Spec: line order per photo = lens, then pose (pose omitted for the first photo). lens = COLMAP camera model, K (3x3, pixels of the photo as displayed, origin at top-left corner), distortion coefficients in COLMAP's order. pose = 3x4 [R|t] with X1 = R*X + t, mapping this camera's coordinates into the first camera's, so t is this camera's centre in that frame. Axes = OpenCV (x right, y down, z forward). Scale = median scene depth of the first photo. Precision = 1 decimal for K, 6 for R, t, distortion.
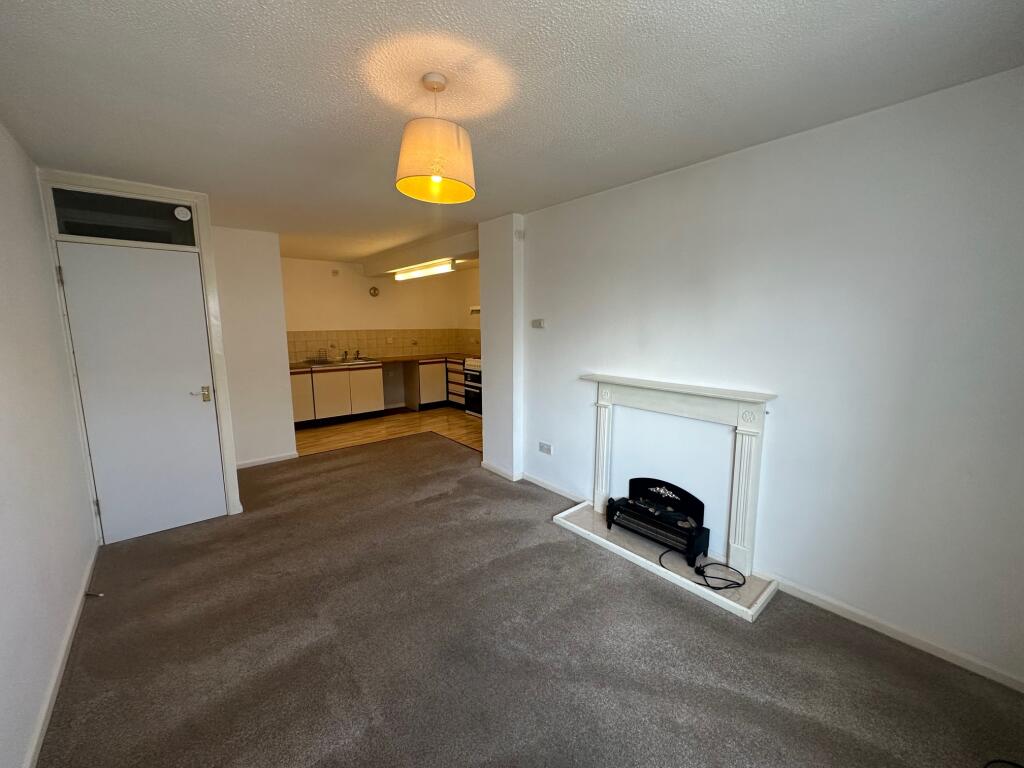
lens RADIAL K [[408.6, 0, 513.3], [0, 408.6, 381.6], [0, 0, 1]] dist [-0.002876, -0.000101]
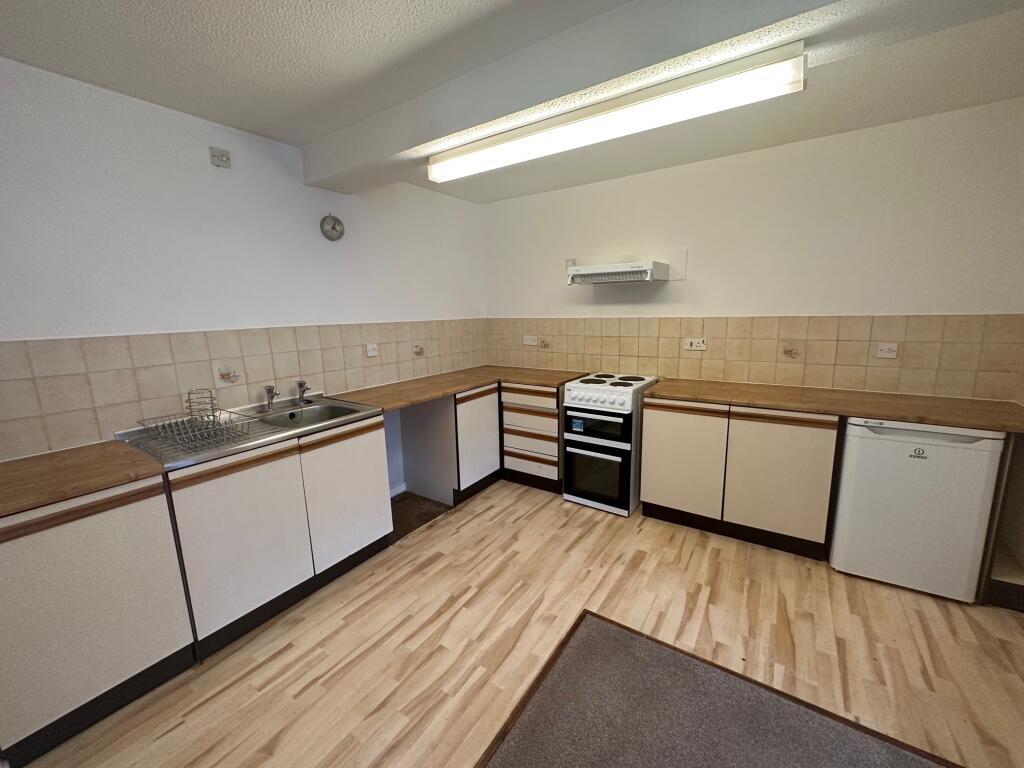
lens RADIAL K [[408.6, 0, 512.7], [0, 408.6, 383.6], [0, 0, 1]] dist [-0.002876, -0.000101]
pose [[0.961158, -0.064445, 0.268369, -0.288668], [0.056538, 0.997711, 0.037098, -0.075408], [-0.270146, -0.020484, 0.962602, 0.572907]]
